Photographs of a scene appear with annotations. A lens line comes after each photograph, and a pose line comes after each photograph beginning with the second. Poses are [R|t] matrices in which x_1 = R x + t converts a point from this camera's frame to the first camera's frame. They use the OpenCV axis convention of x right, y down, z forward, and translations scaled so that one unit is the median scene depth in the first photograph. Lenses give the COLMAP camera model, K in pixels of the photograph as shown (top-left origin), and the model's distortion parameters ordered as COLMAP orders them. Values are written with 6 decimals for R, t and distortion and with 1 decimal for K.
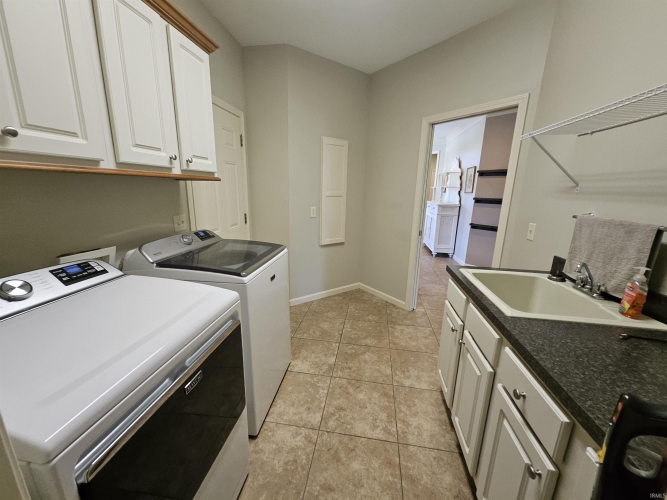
lens RADIAL K [[262.3, 0, 332.5], [0, 262.3, 249.7], [0, 0, 1]] dist [0.006902, -0.003302]
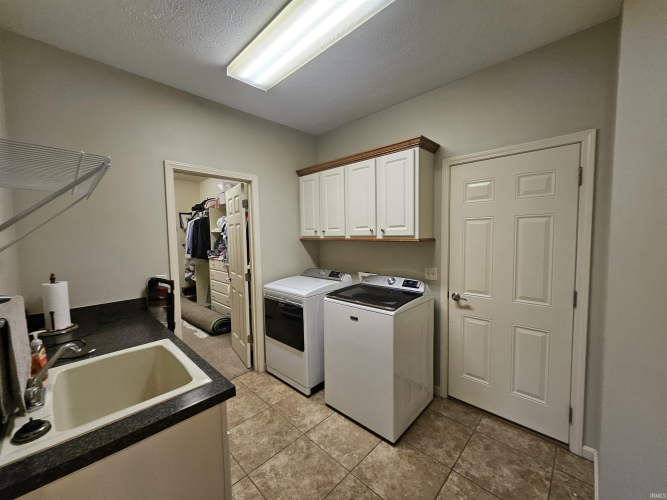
lens RADIAL K [[262.3, 0, 333.2], [0, 262.3, 250.6], [0, 0, 1]] dist [0.006902, -0.003302]
pose [[-0.576129, 0.032035, -0.816731, 0.858977], [-0.188775, 0.967001, 0.171092, -0.406656], [0.795261, 0.252749, -0.551070, 1.558015]]
